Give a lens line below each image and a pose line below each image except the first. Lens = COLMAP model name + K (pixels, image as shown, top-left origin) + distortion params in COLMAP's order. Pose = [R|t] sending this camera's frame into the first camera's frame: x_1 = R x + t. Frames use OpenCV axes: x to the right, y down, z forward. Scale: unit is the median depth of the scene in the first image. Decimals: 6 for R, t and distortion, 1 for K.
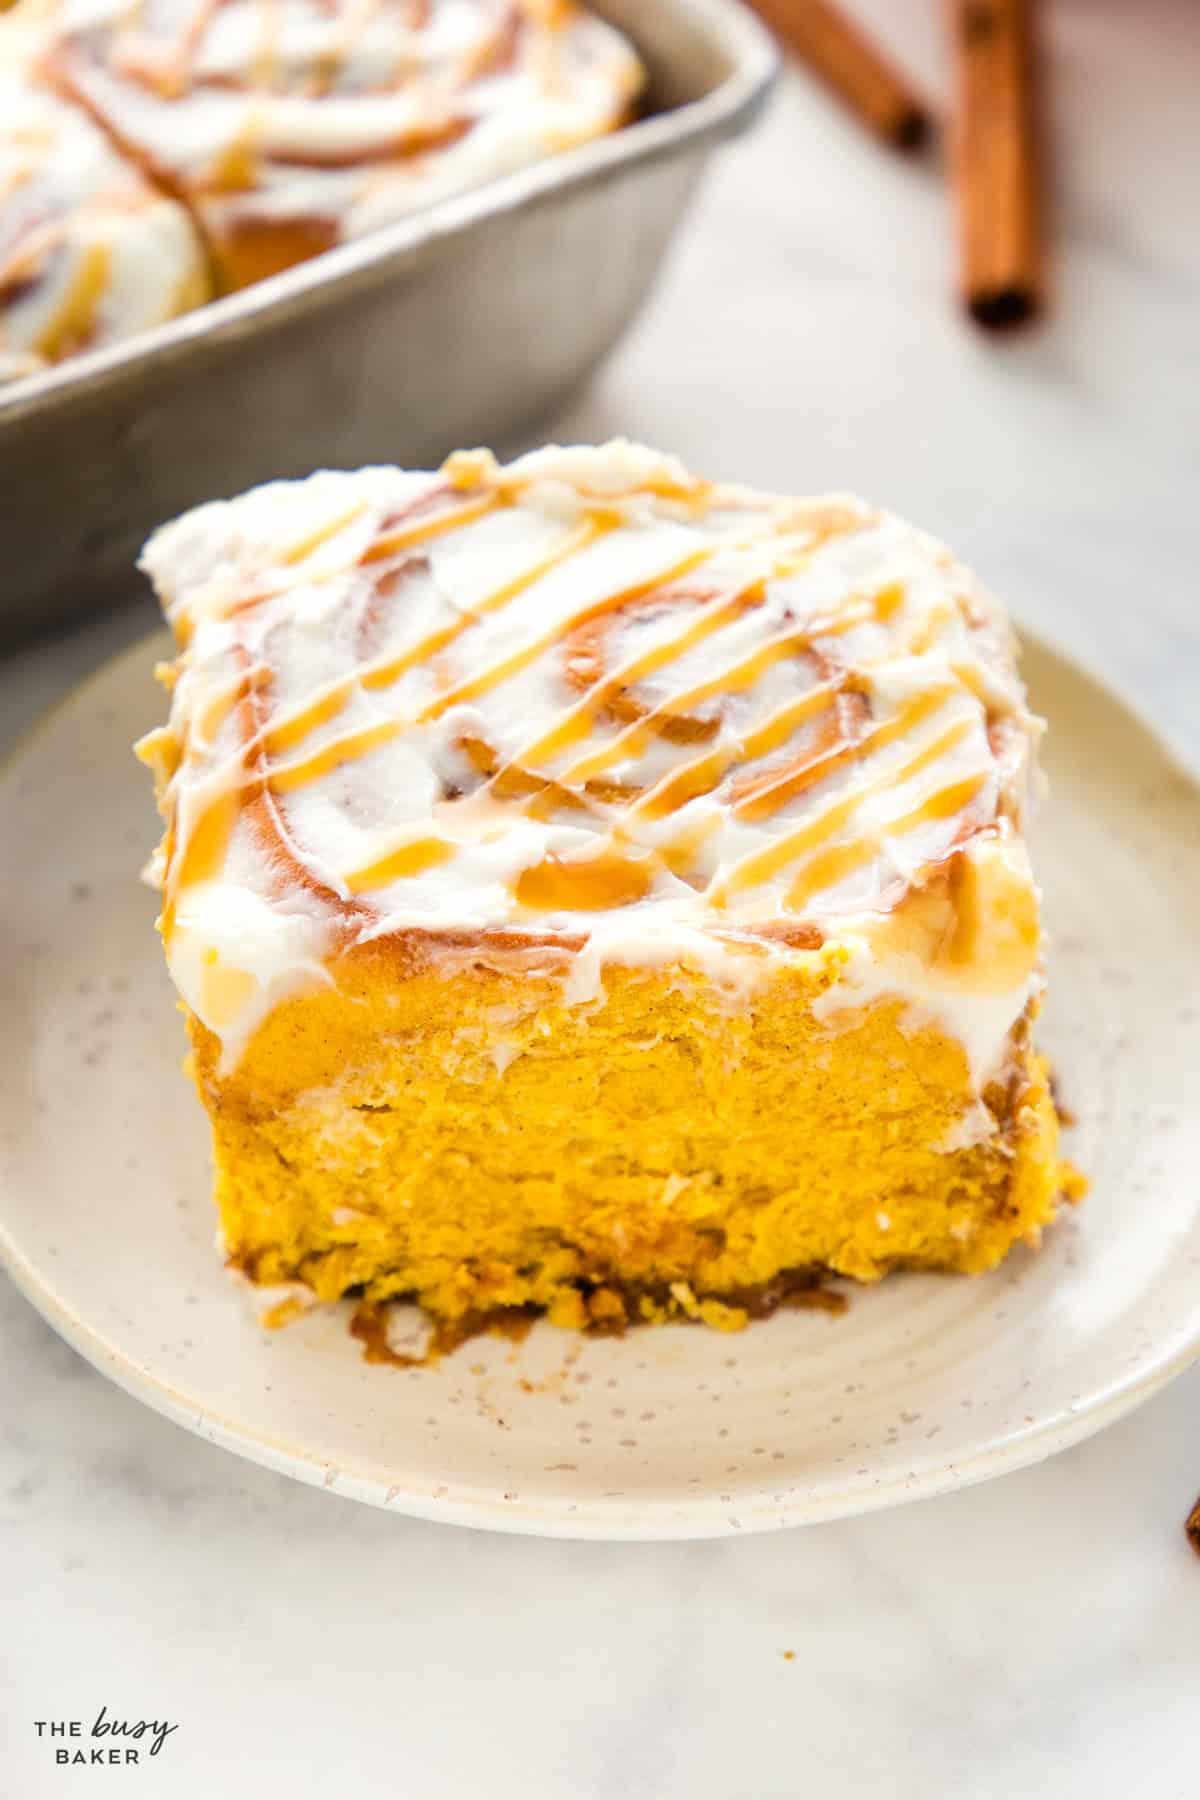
lens RADIAL K [[4442.8, 0, 600.5], [0, 4442.8, 935.5], [0, 0, 1]] dist [0.022885, 0.063147]
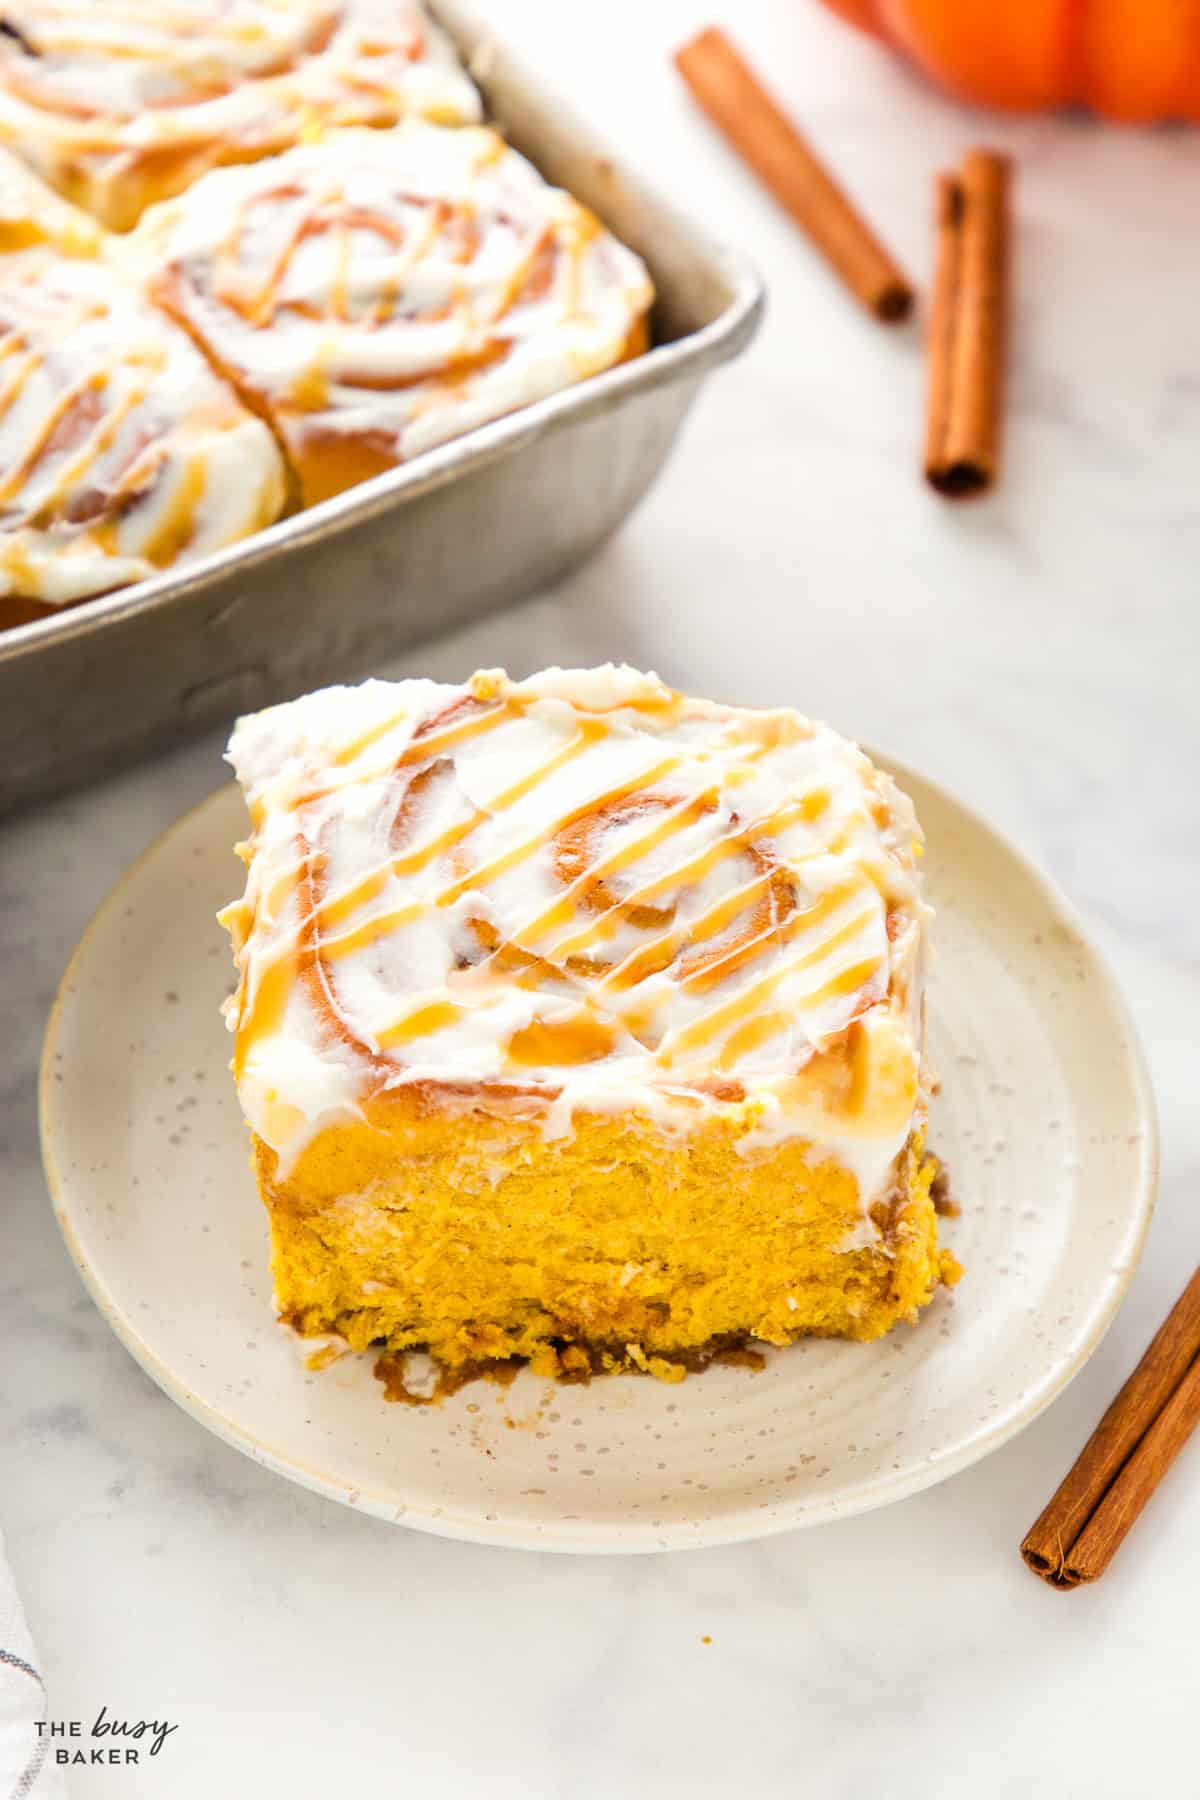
lens RADIAL K [[4851.5, 0, 600.0], [0, 4851.5, 900.0], [0, 0, 1]] dist [0.063437, -0.044613]
pose [[0.999308, 0.027686, -0.024839, 0.040134], [-0.026361, 0.998291, 0.052156, -0.123763], [0.026240, -0.051466, 0.998330, -0.392039]]
